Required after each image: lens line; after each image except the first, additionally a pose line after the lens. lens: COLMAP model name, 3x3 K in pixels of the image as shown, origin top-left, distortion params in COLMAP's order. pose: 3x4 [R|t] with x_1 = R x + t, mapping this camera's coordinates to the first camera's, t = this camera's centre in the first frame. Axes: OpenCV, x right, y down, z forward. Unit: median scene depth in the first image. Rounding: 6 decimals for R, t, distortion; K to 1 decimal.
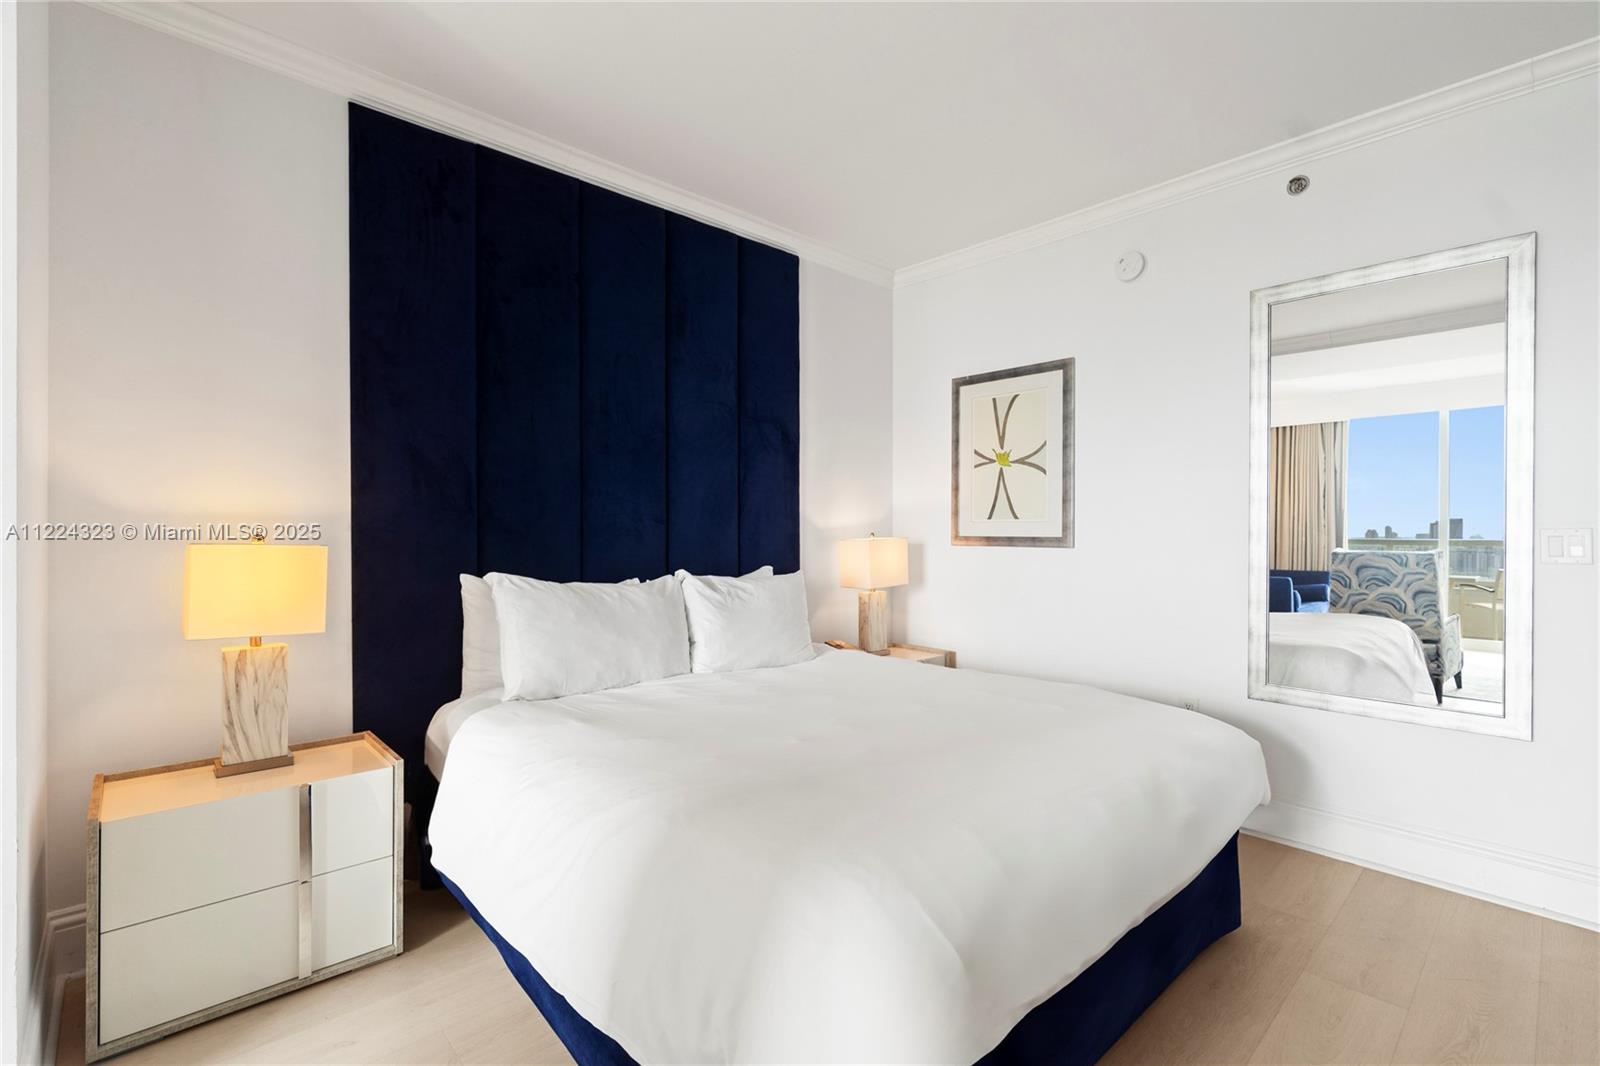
lens RADIAL K [[720.2, 0, 800.2], [0, 720.2, 530.1], [0, 0, 1]] dist [-0.005900, 0.000767]
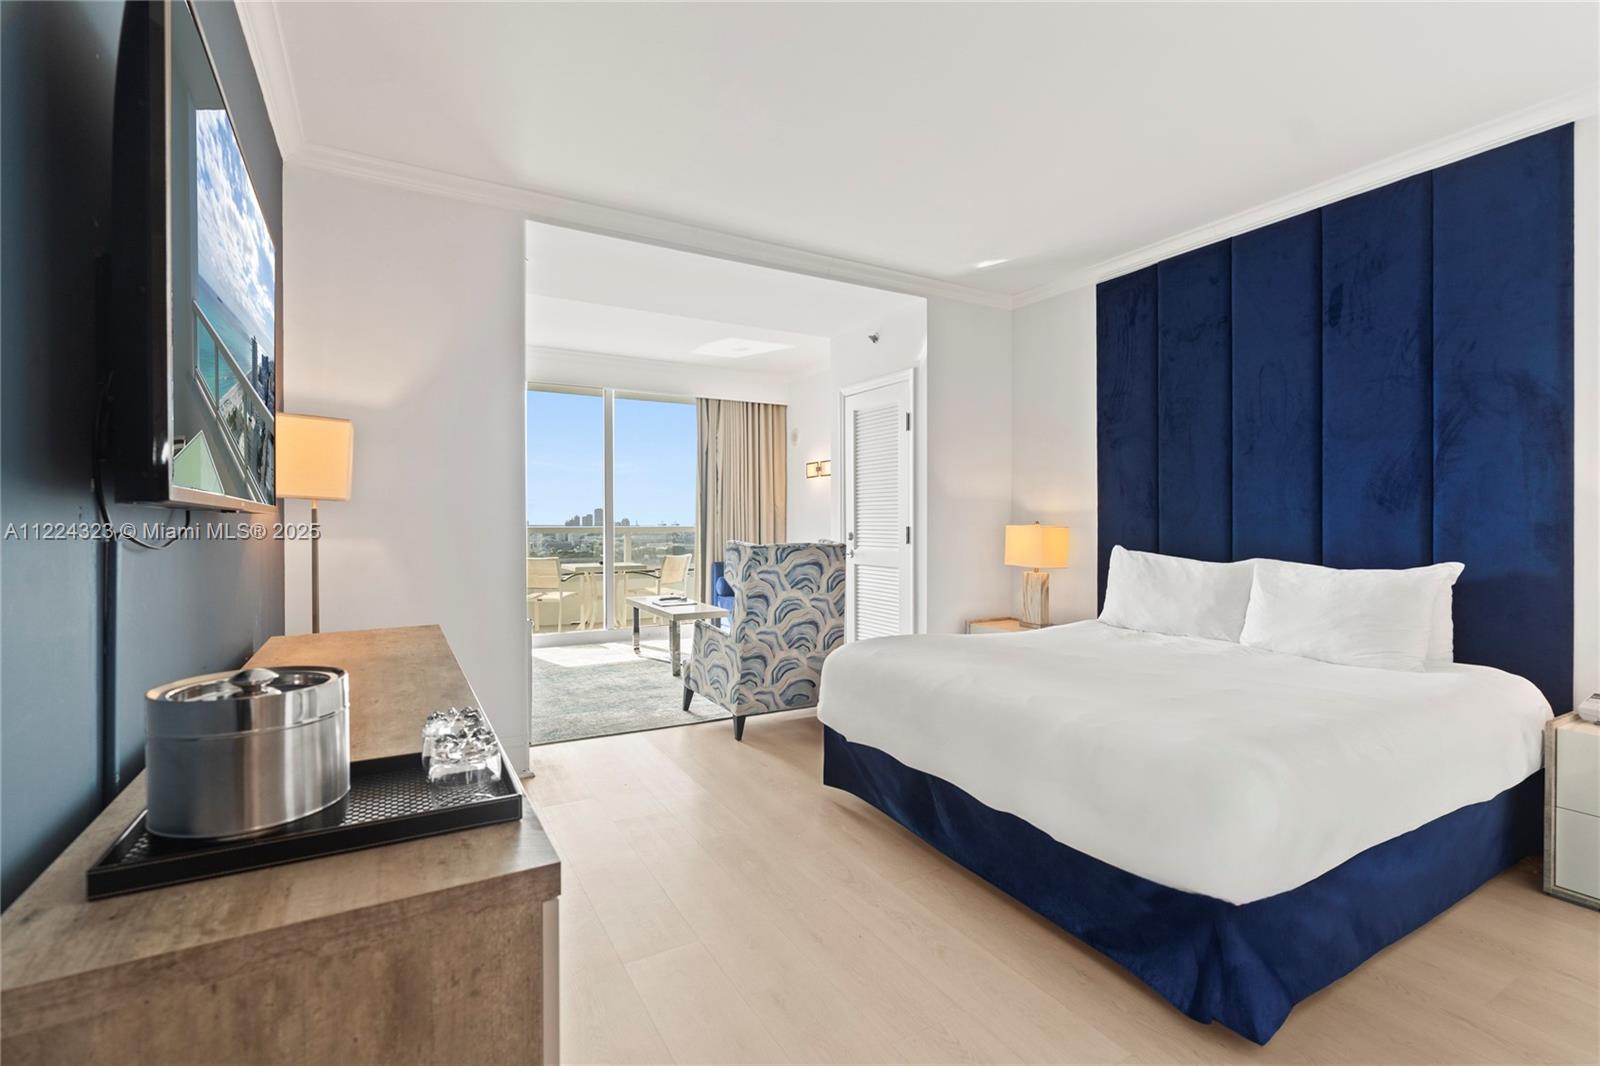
lens RADIAL K [[719.5, 0, 803.5], [0, 719.5, 527.0], [0, 0, 1]] dist [-0.008359, 0.001220]
pose [[-0.227406, 0.010898, -0.973739, 0.874633], [0.000675, 0.999939, 0.011033, 0.000019], [0.973800, 0.001852, -0.227400, 0.453935]]
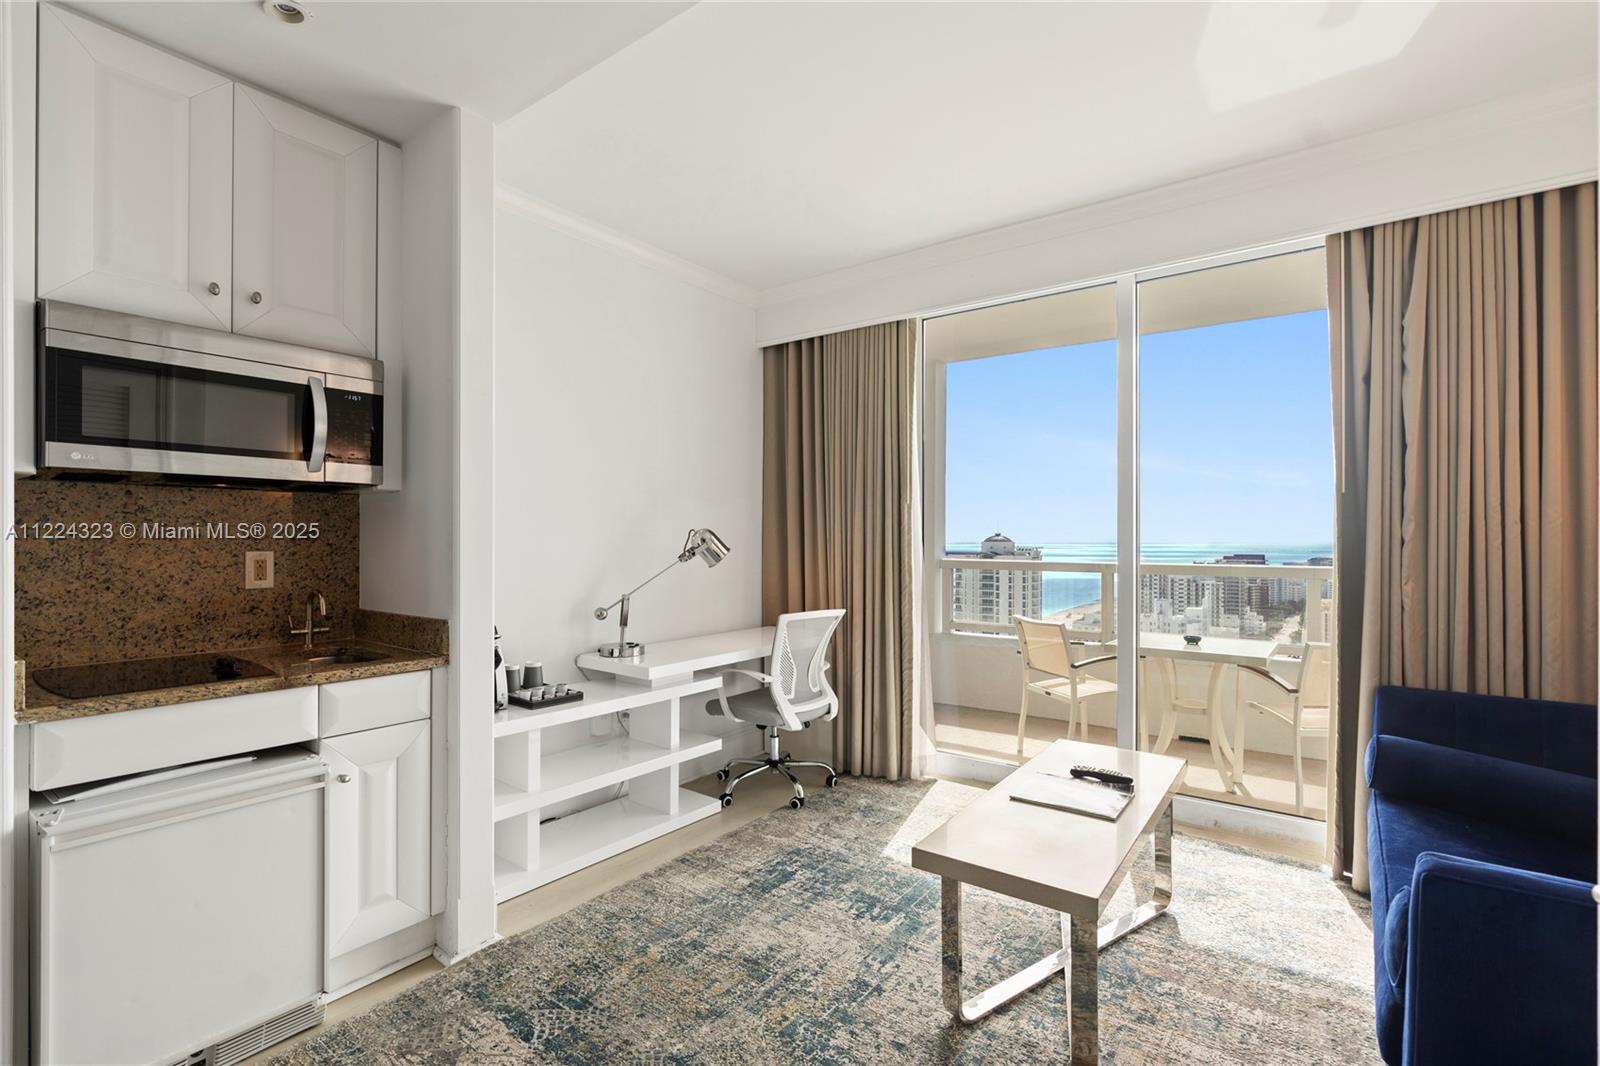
lens RADIAL K [[727.0, 0, 813.7], [0, 727.0, 537.1], [0, 0, 1]] dist [-0.012654, 0.000070]
pose [[-0.982521, -0.001214, -0.186149, -0.340028], [-0.001149, 0.999999, -0.000460, -0.024404], [0.186150, -0.000238, -0.982521, 0.346498]]
